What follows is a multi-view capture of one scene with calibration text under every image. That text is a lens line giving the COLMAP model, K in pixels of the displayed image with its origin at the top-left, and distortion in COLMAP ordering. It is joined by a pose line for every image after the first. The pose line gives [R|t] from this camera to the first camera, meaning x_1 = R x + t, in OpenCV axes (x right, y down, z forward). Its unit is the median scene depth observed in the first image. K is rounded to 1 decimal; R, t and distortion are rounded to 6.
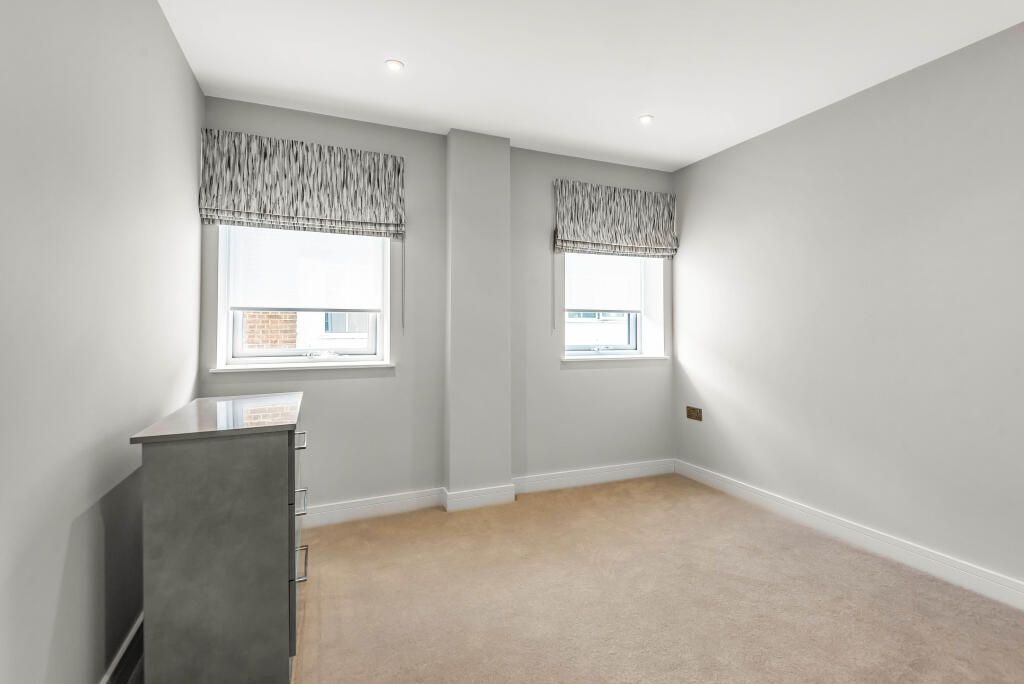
lens RADIAL K [[492.0, 0, 512.0], [0, 492.0, 342.0], [0, 0, 1]] dist [0.002550, 0.000219]
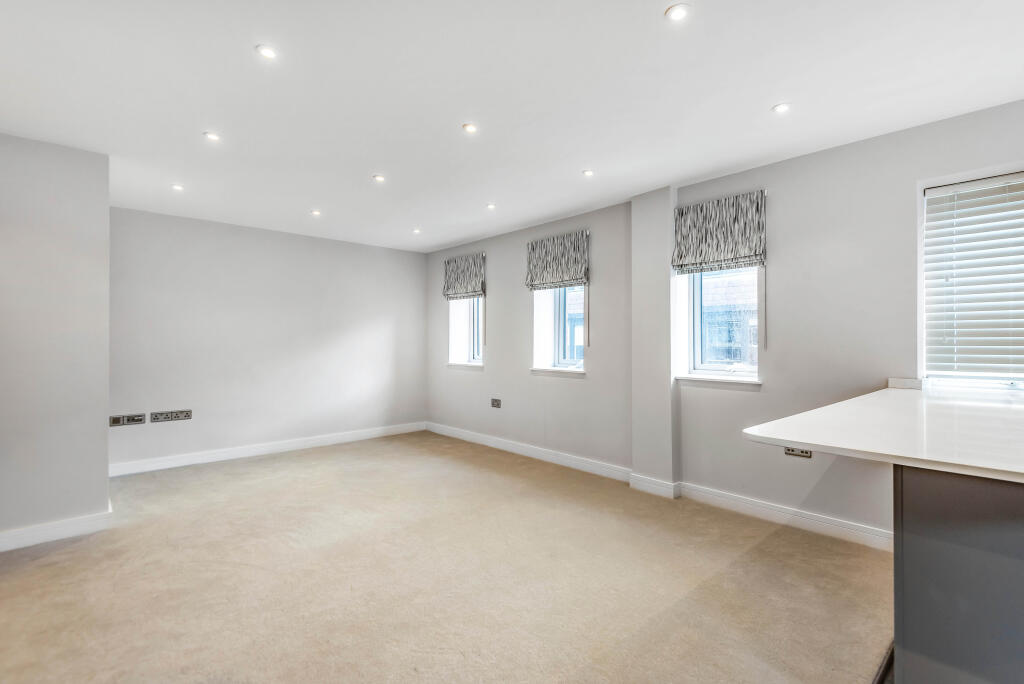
lens RADIAL K [[466.6, 0, 520.2], [0, 466.6, 332.6], [0, 0, 1]] dist [0.007999, -0.000574]
pose [[0.310818, -0.021443, -0.950228, 0.538364], [-0.034493, 0.998832, -0.033822, -0.005776], [0.949844, 0.043288, 0.309715, 0.206277]]
